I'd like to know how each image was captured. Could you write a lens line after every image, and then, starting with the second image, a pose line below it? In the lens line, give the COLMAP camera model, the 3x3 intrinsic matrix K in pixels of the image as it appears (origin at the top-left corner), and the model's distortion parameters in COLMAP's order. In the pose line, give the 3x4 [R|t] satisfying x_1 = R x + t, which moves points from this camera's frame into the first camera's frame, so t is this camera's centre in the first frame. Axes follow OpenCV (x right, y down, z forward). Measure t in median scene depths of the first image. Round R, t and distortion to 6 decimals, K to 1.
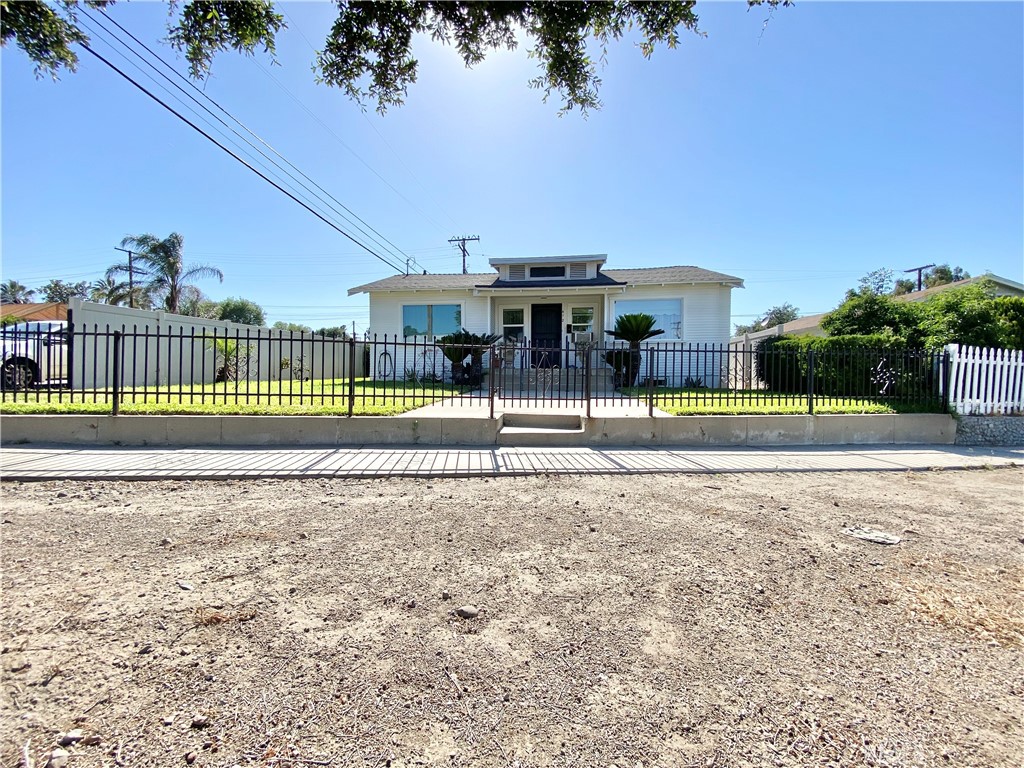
lens RADIAL K [[414.8, 0, 509.3], [0, 414.8, 381.0], [0, 0, 1]] dist [-0.007107, -0.001249]
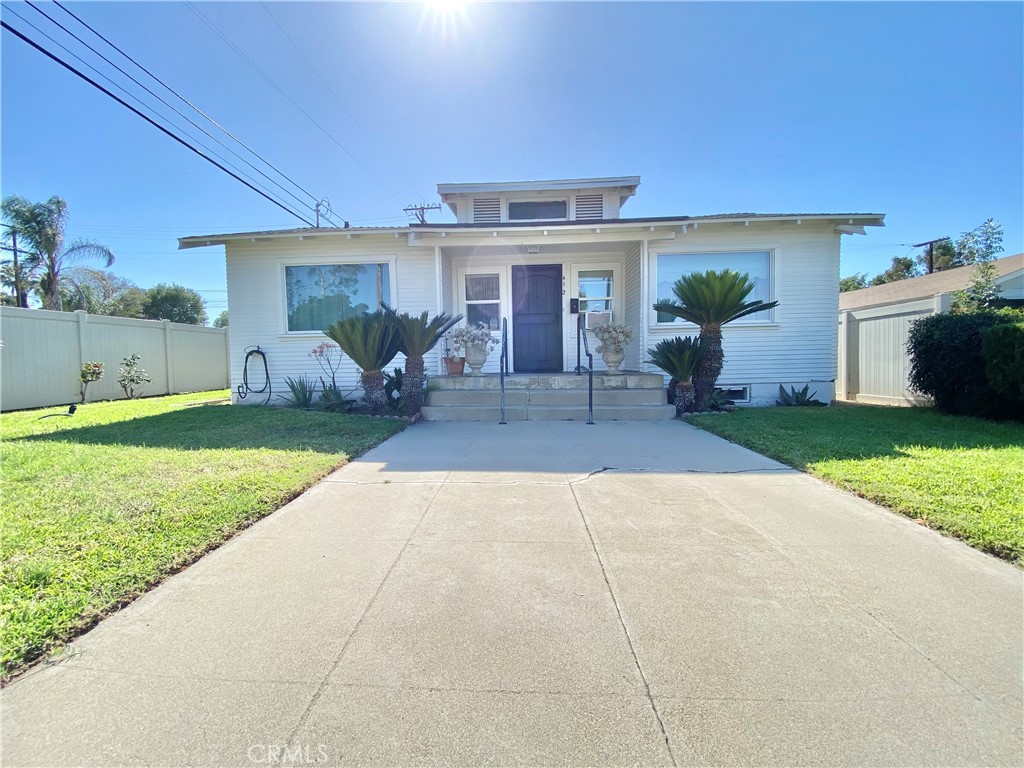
lens RADIAL K [[414.8, 0, 510.7], [0, 414.8, 382.3], [0, 0, 1]] dist [-0.007107, -0.001249]
pose [[0.997307, -0.023963, 0.069317, 0.006040], [0.021770, 0.999244, 0.032223, -0.036159], [-0.070036, -0.030627, 0.997074, 0.404001]]
